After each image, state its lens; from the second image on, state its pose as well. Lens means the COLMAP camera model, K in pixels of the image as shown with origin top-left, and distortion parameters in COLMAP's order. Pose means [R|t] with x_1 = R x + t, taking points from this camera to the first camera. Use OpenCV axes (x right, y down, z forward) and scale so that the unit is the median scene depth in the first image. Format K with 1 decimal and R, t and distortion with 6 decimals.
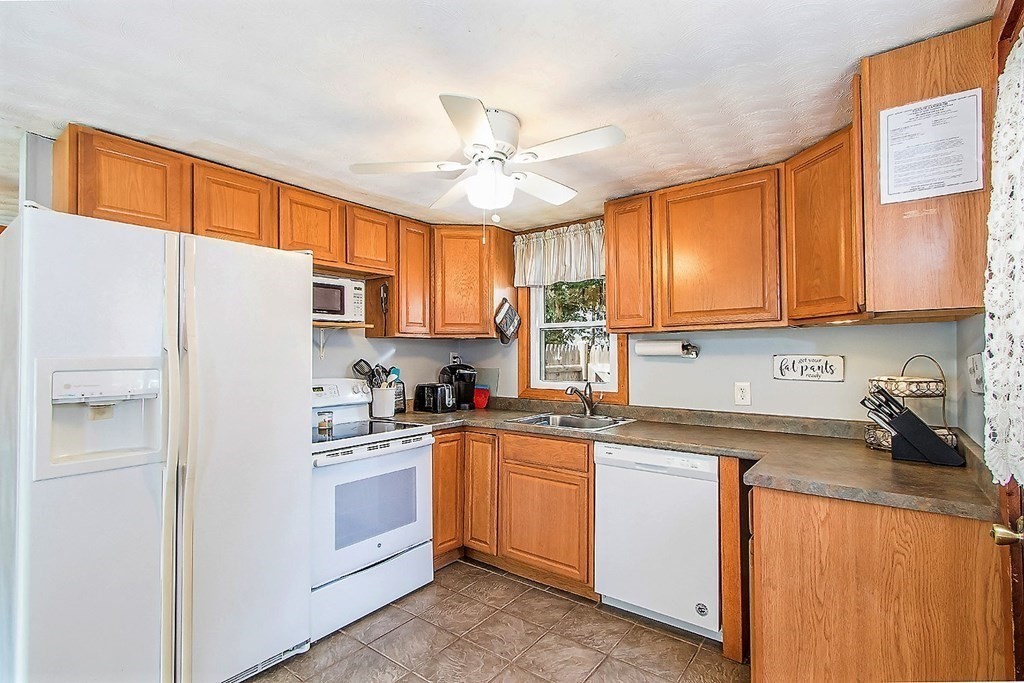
lens RADIAL K [[476.3, 0, 528.4], [0, 476.3, 347.6], [0, 0, 1]] dist [0.004899, -0.001721]
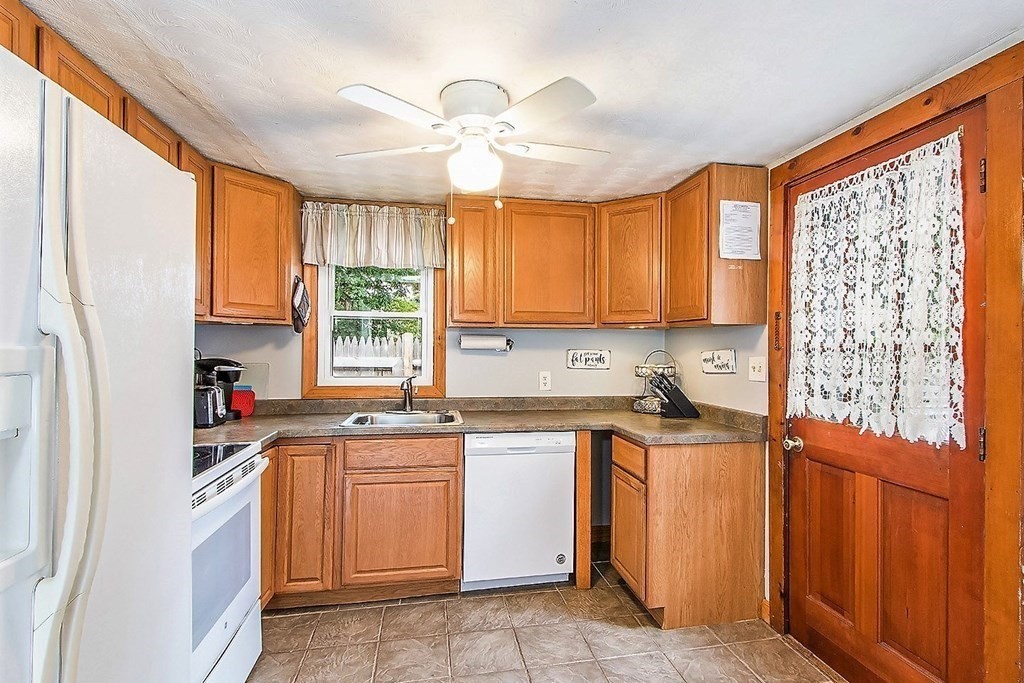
lens RADIAL K [[476.3, 0, 530.2], [0, 476.3, 349.1], [0, 0, 1]] dist [0.004899, -0.001721]
pose [[0.669900, 0.008138, 0.742406, -0.519690], [-0.021267, 0.999740, 0.008232, 0.006086], [-0.742146, -0.021303, 0.669899, 0.225641]]
